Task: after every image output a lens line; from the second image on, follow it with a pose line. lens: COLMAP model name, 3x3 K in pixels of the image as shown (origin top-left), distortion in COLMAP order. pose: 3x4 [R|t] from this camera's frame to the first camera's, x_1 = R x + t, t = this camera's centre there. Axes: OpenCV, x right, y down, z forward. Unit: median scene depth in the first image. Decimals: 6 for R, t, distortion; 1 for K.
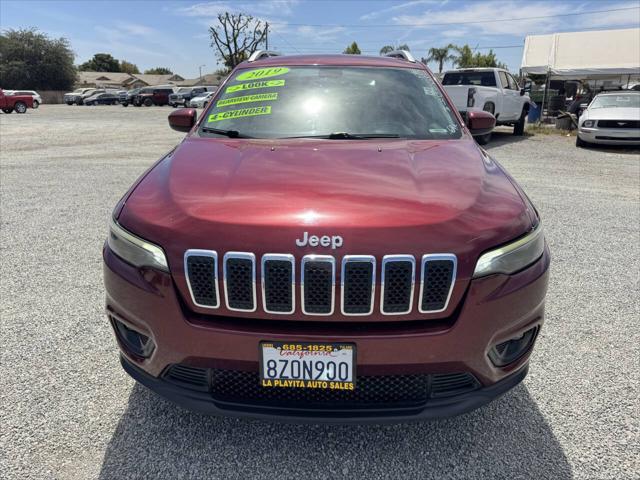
lens RADIAL K [[462.8, 0, 320.6], [0, 462.8, 231.7], [0, 0, 1]] dist [-0.001215, -0.004250]
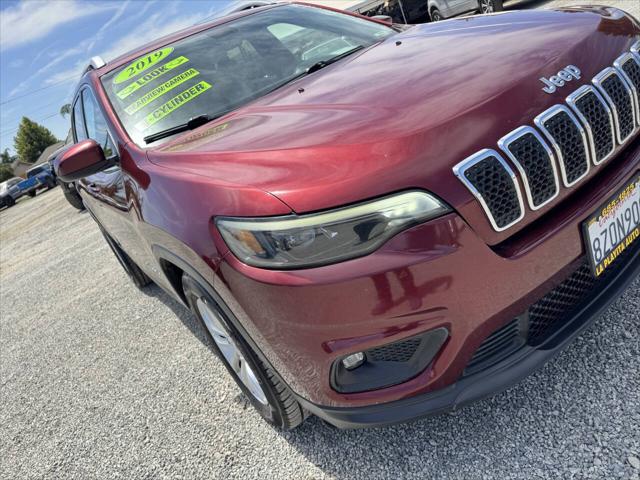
lens RADIAL K [[455.6, 0, 320.0], [0, 455.6, 240.0], [0, 0, 1]] dist [-0.000931, -0.004444]
pose [[0.740844, -0.513596, 0.432862, -0.441452], [0.524226, 0.845028, 0.105423, -0.025800], [-0.419926, 0.148816, 0.895274, 0.285340]]
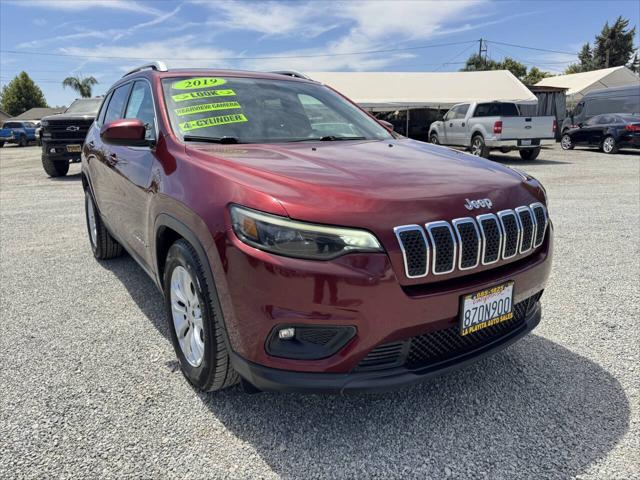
lens RADIAL K [[444.1, 0, 320.0], [0, 444.1, 240.0], [0, 0, 1]] dist [0.083067, -0.099097]
pose [[0.809574, -0.156234, 0.565845, -0.572456], [0.181910, 0.983251, 0.011217, 0.013130], [-0.558120, 0.093852, 0.824435, 0.147206]]
